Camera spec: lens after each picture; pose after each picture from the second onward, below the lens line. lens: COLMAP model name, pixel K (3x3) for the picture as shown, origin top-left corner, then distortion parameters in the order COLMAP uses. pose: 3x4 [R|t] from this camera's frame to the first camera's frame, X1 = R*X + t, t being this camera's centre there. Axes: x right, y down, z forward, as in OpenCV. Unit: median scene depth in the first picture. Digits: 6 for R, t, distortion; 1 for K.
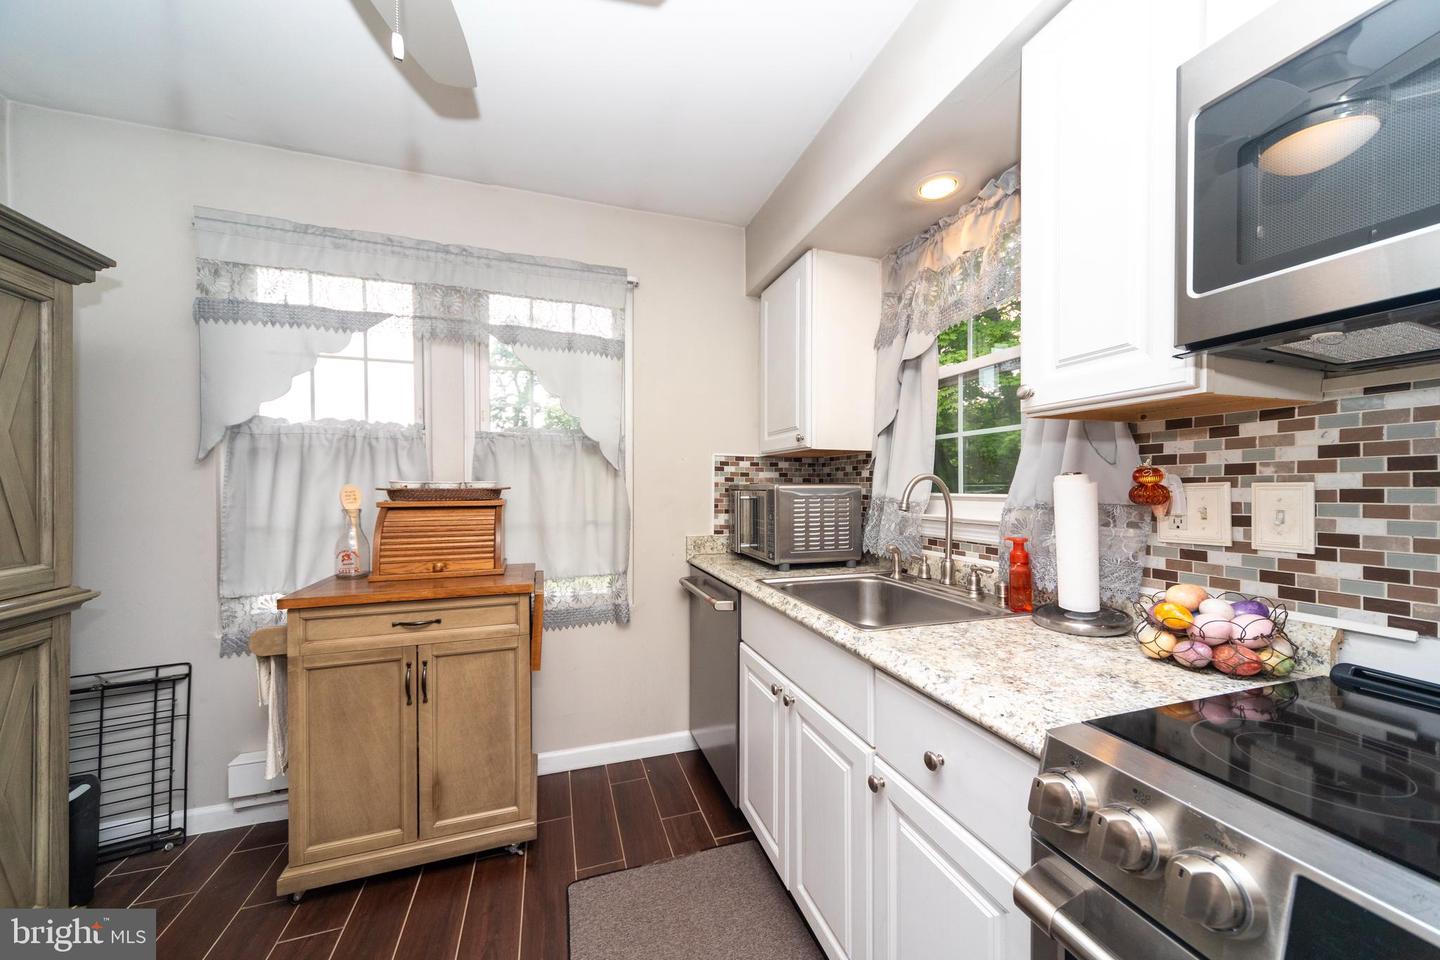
lens RADIAL K [[502.7, 0, 720.2], [0, 502.7, 489.6], [0, 0, 1]] dist [0.001807, 0.000105]
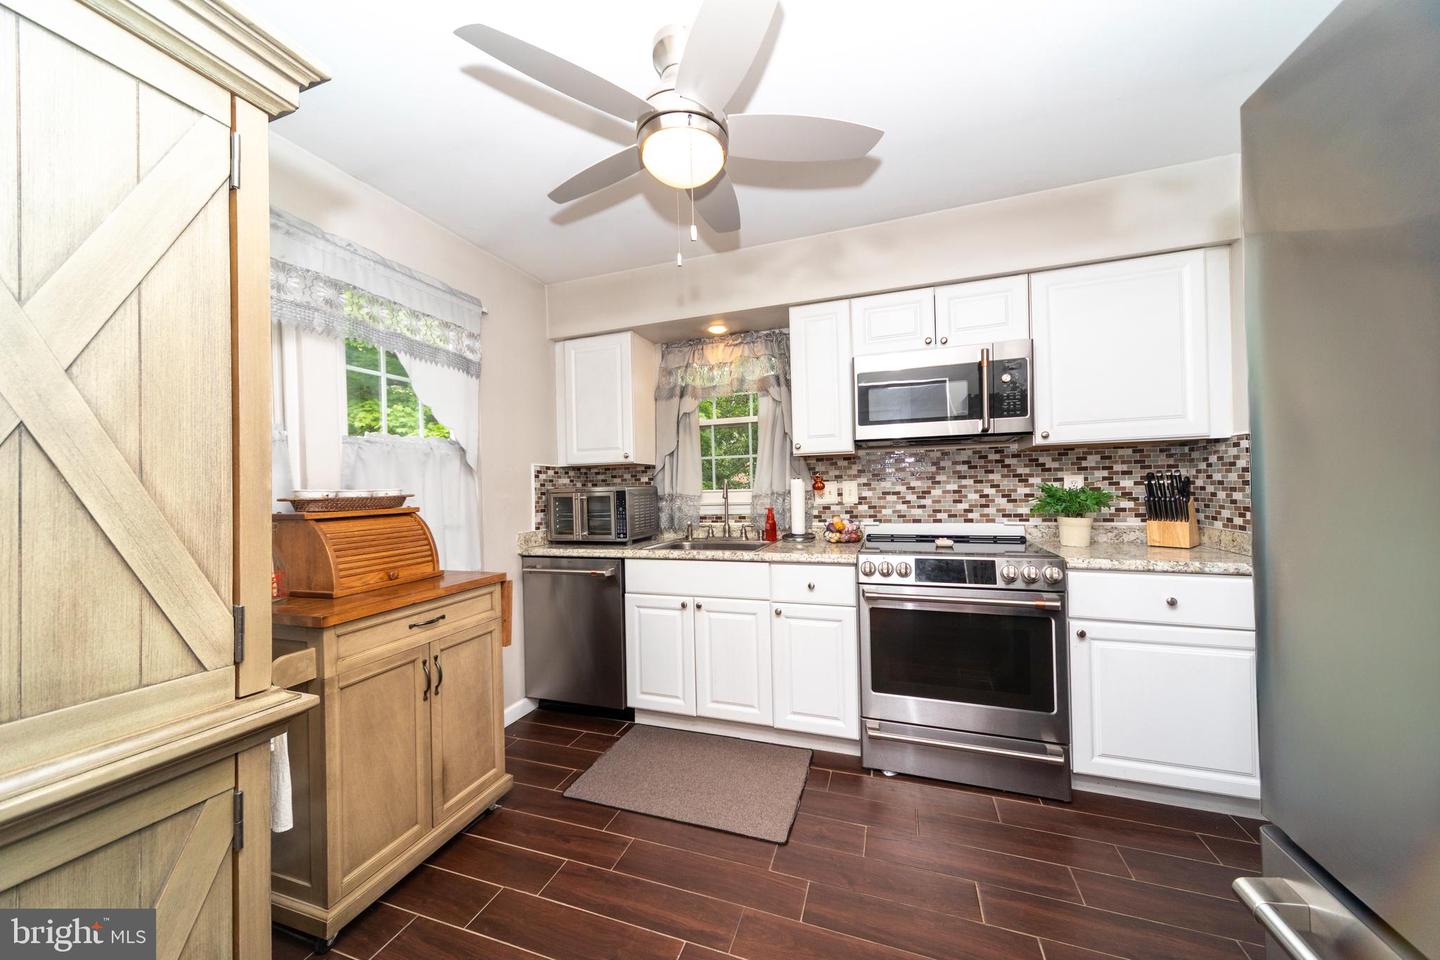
lens RADIAL K [[495.1, 0, 720.4], [0, 495.1, 483.6], [0, 0, 1]] dist [-0.001229, -0.000166]
pose [[0.610129, -0.010964, 0.792226, -1.016073], [0.031508, 0.999449, -0.010434, 0.004426], [-0.791675, 0.031328, 0.610138, -0.128358]]
